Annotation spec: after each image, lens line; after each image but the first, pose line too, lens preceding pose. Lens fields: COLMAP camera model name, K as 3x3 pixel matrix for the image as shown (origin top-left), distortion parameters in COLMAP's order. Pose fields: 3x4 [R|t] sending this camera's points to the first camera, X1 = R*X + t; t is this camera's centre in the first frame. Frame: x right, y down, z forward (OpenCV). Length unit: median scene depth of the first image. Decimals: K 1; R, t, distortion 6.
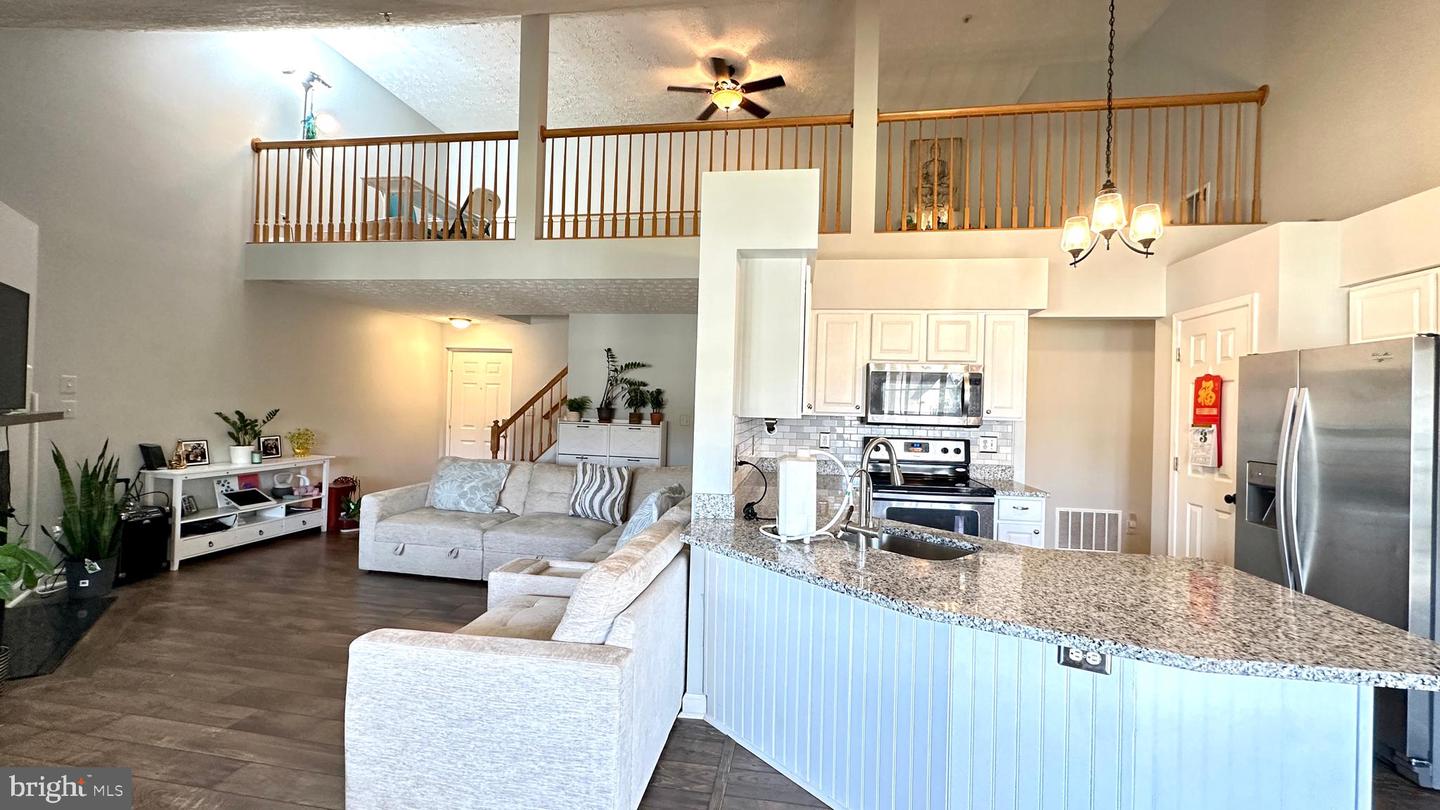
lens RADIAL K [[574.5, 0, 716.0], [0, 574.5, 405.1], [0, 0, 1]] dist [-0.002645, 0.000921]
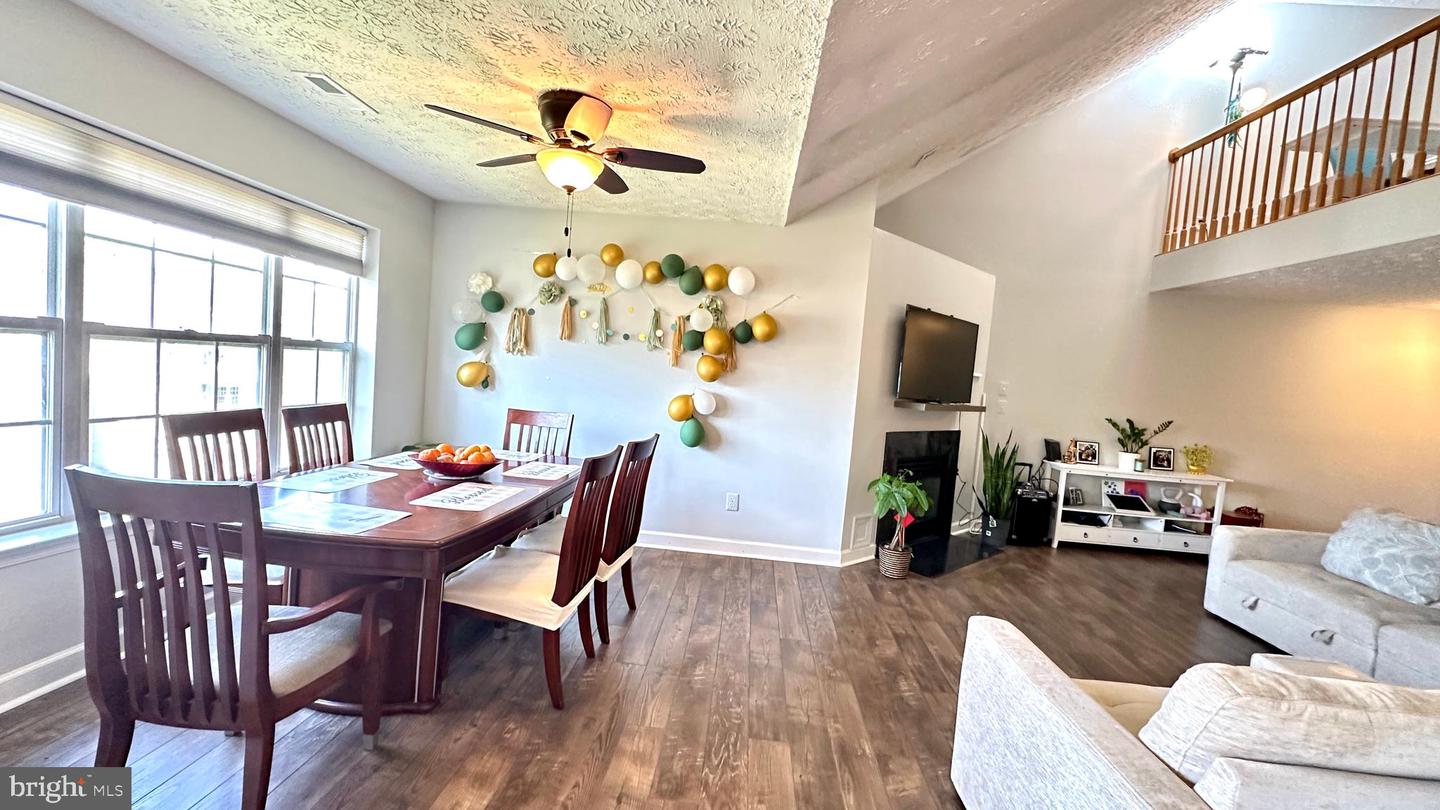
lens RADIAL K [[574.5, 0, 719.8], [0, 574.5, 403.2], [0, 0, 1]] dist [-0.002645, 0.000921]
pose [[0.099599, 0.035015, -0.994411, 0.162661], [-0.077898, 0.996588, 0.027290, 0.013833], [0.991974, 0.074745, 0.101987, 0.185183]]
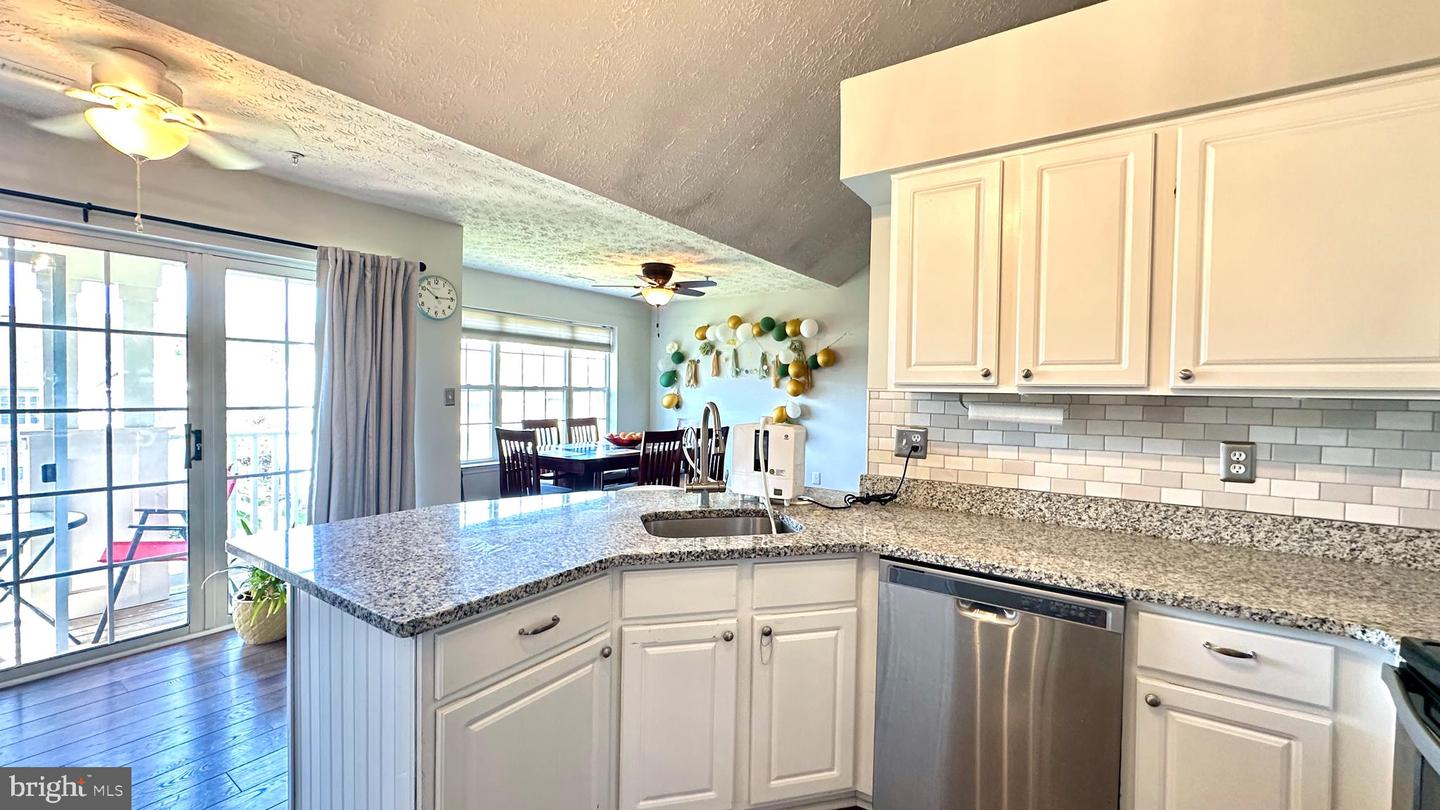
lens RADIAL K [[574.5, 0, 721.2], [0, 574.5, 407.1], [0, 0, 1]] dist [-0.002645, 0.000921]
pose [[-0.433745, -0.007962, -0.901001, 0.600533], [-0.027375, 0.999616, 0.004345, 0.031363], [0.900620, 0.026549, -0.433796, 0.741269]]
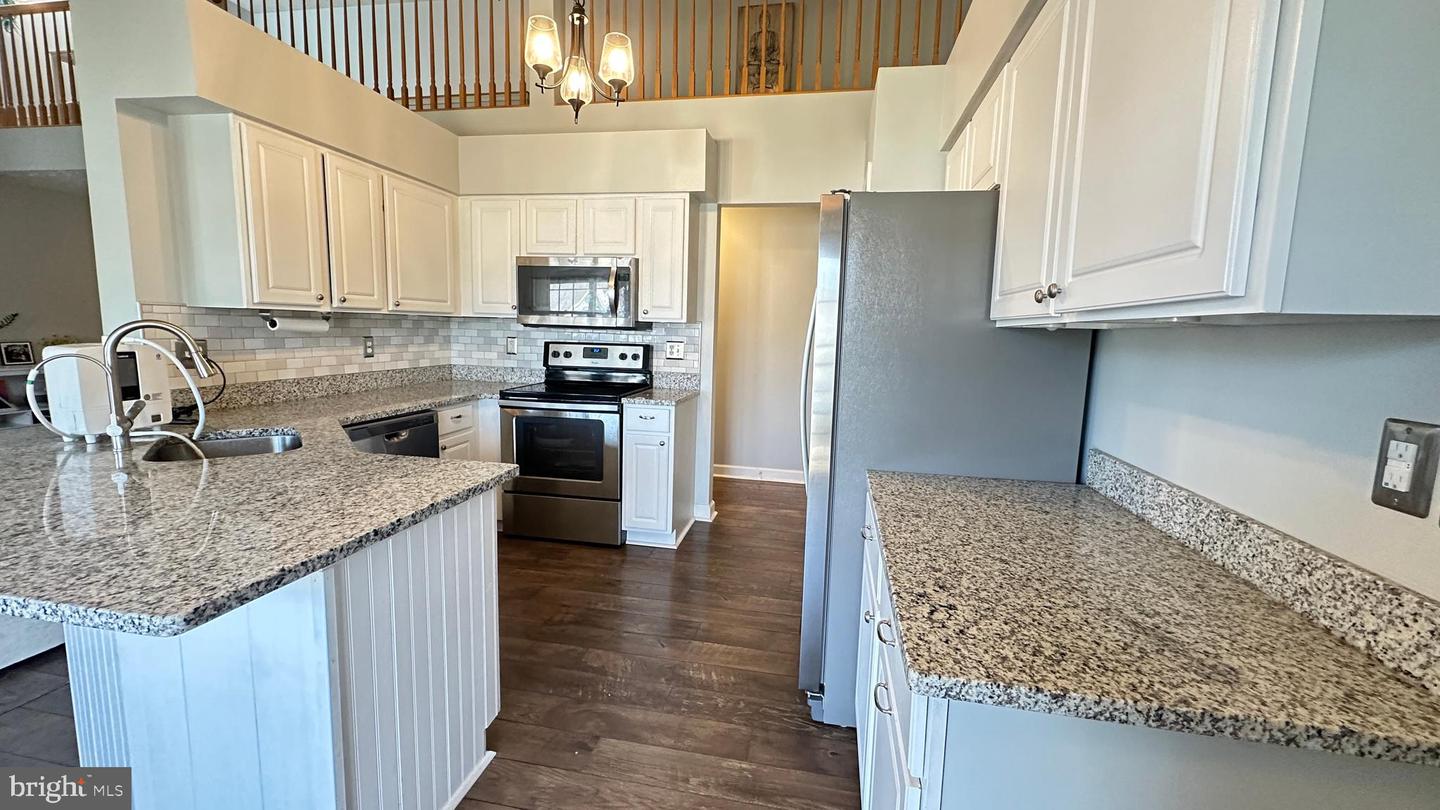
lens RADIAL K [[574.5, 0, 718.4], [0, 574.5, 405.5], [0, 0, 1]] dist [-0.002645, 0.000921]
pose [[0.999276, 0.009237, -0.036898, 0.589923], [-0.004192, 0.990900, 0.134533, 0.033216], [0.037805, -0.134281, 0.990222, 0.094616]]
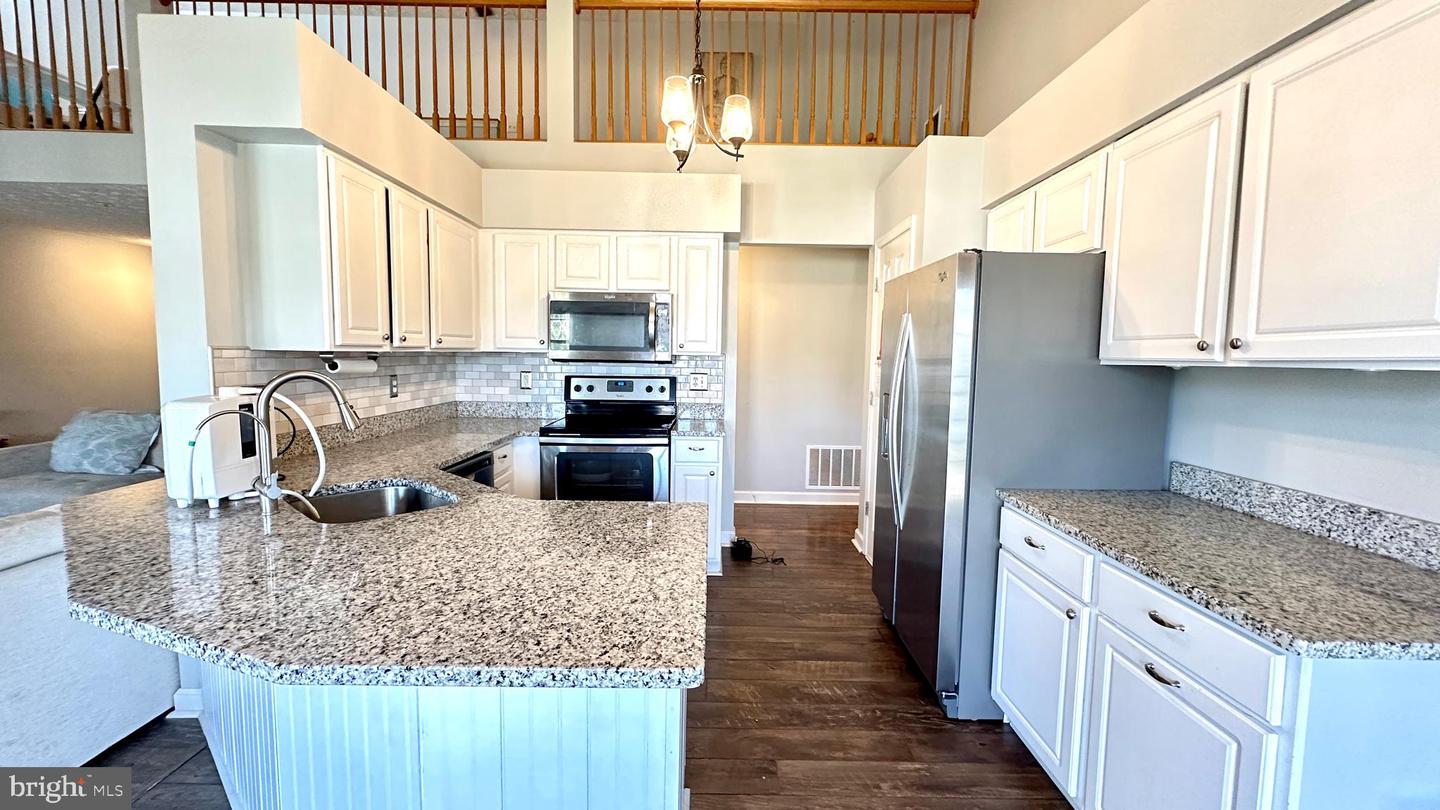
lens RADIAL K [[574.5, 0, 718.0], [0, 574.5, 404.7], [0, 0, 1]] dist [-0.002645, 0.000921]
pose [[0.988491, -0.021796, 0.149702, 0.372674], [0.007403, 0.995350, 0.096035, 0.016668], [-0.151100, -0.093822, 0.984056, 0.074038]]
